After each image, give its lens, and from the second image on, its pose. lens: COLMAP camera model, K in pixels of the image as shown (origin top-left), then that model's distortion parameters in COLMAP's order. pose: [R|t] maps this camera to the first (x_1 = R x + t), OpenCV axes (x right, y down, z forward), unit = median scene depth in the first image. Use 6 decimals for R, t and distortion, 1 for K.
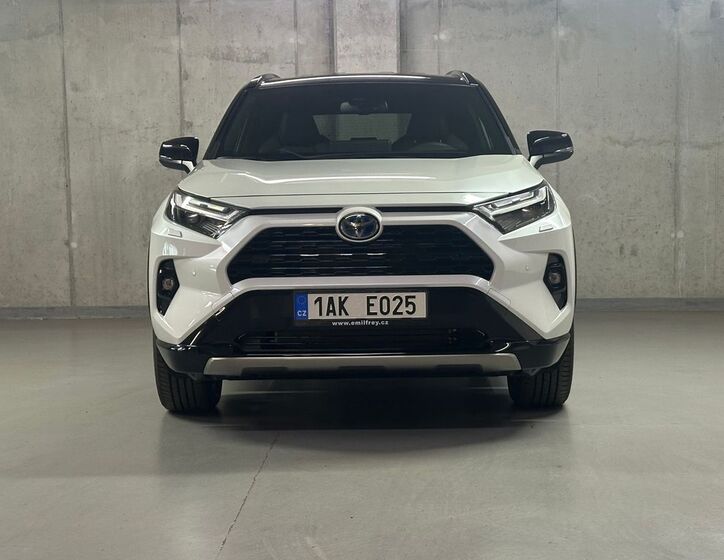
lens RADIAL K [[1271.5, 0, 358.2], [0, 1271.5, 202.3], [0, 0, 1]] dist [0.095553, -0.042420]
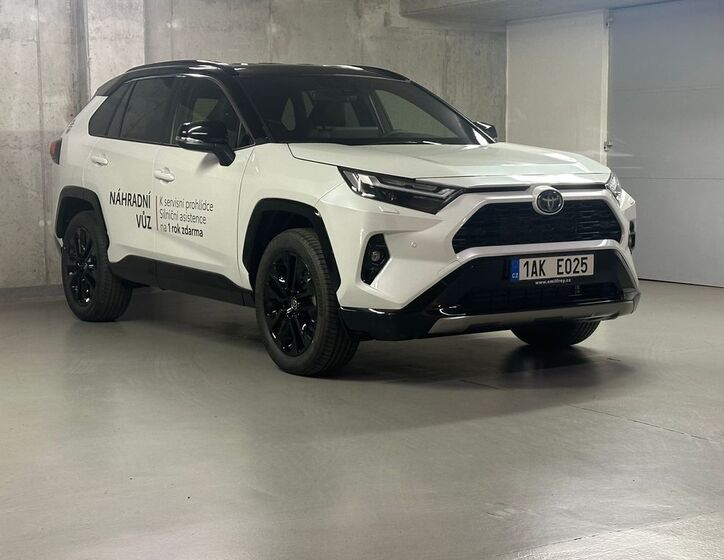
lens RADIAL K [[1271.5, 0, 358.2], [0, 1271.5, 202.3], [0, 0, 1]] dist [0.095553, -0.042420]
pose [[0.827146, -0.010087, 0.561897, -0.817079], [0.003407, 0.999911, 0.012936, 0.003722], [-0.561977, -0.008785, 0.827106, 0.105756]]
